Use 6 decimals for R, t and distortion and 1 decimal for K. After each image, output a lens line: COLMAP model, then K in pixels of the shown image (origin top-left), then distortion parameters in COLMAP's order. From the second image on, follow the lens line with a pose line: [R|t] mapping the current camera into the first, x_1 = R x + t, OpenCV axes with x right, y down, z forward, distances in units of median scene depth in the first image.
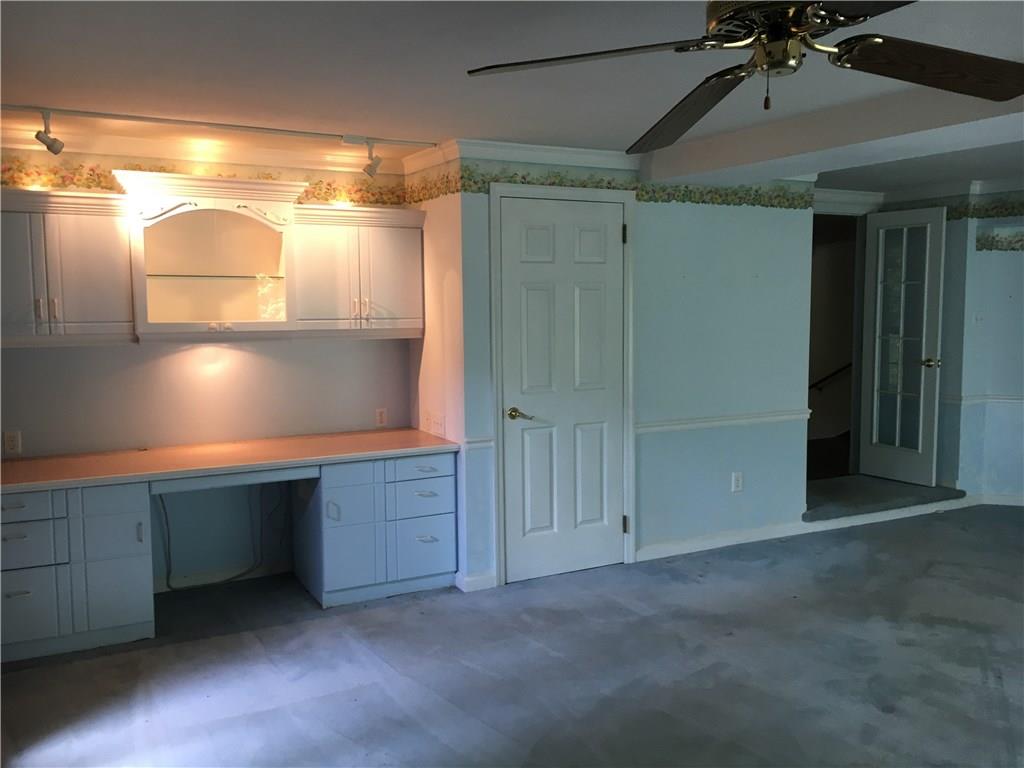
lens RADIAL K [[899.8, 0, 512.0], [0, 899.8, 384.0], [0, 0, 1]] dist [0.025040, -0.000379]
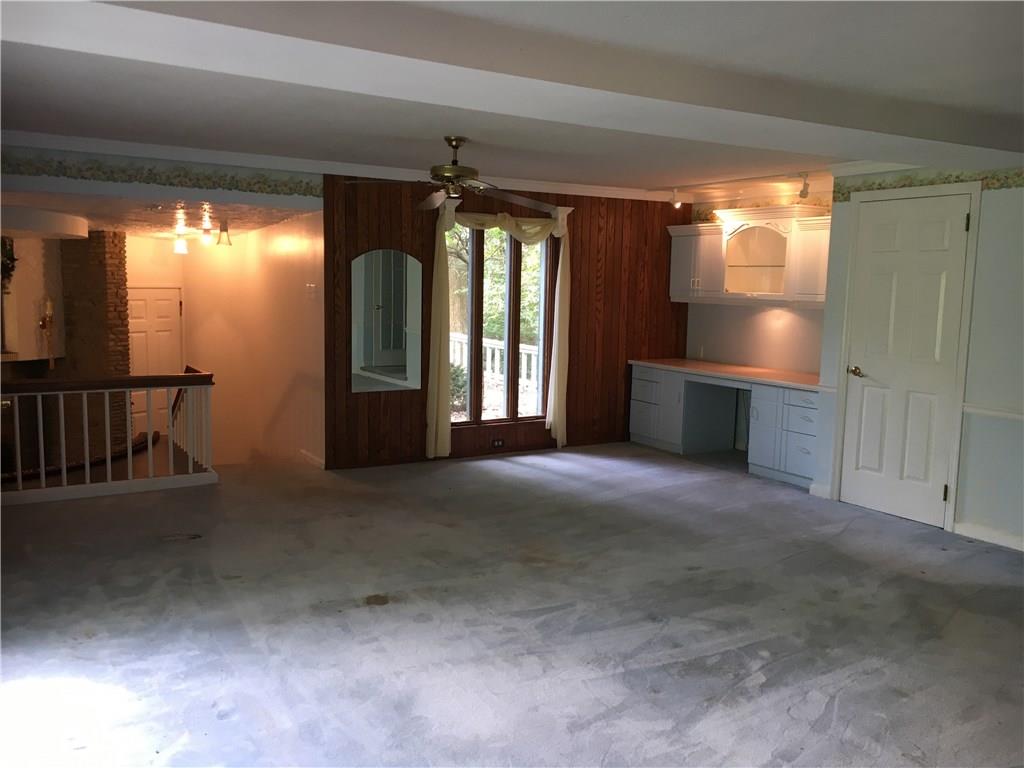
lens RADIAL K [[868.2, 0, 512.0], [0, 868.2, 384.0], [0, 0, 1]] dist [-0.003921, -0.000856]
pose [[0.058159, 0.121055, -0.990941, 1.211003], [-0.124845, 0.985710, 0.113089, -0.027395], [0.990470, 0.117137, 0.072441, 0.434283]]
